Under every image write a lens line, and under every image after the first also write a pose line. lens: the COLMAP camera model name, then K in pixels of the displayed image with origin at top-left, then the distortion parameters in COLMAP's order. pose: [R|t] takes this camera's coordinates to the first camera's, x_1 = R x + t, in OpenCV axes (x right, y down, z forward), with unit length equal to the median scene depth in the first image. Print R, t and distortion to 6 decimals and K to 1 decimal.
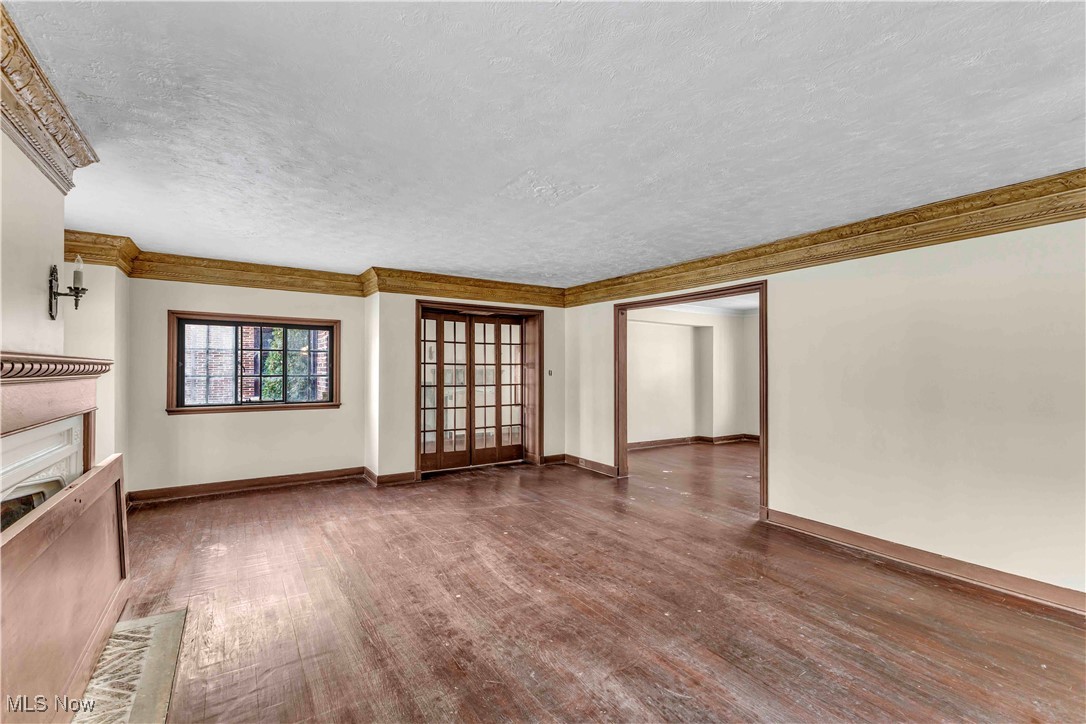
lens RADIAL K [[472.8, 0, 541.0], [0, 472.8, 367.3], [0, 0, 1]] dist [-0.000704, -0.000111]
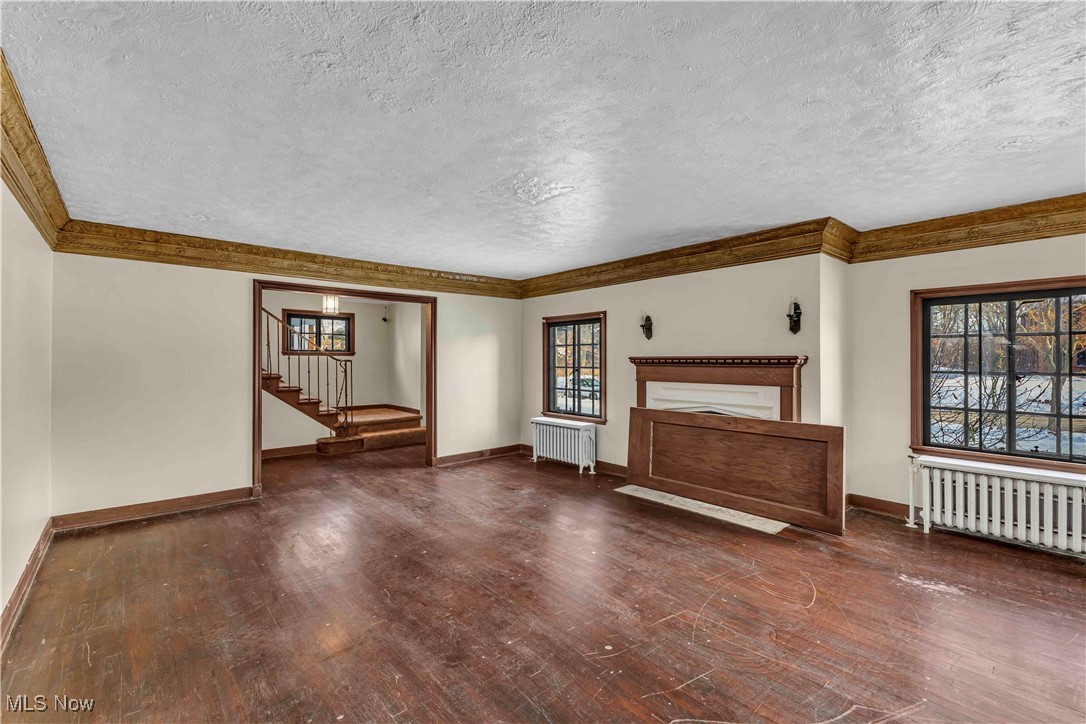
lens RADIAL K [[472.8, 0, 543.3], [0, 472.8, 361.2], [0, 0, 1]] dist [-0.000704, -0.000111]
pose [[-0.990695, -0.004470, -0.136030, 0.093985], [-0.003402, 0.999962, -0.008080, 0.008913], [0.136061, -0.007542, -0.990672, 1.758526]]
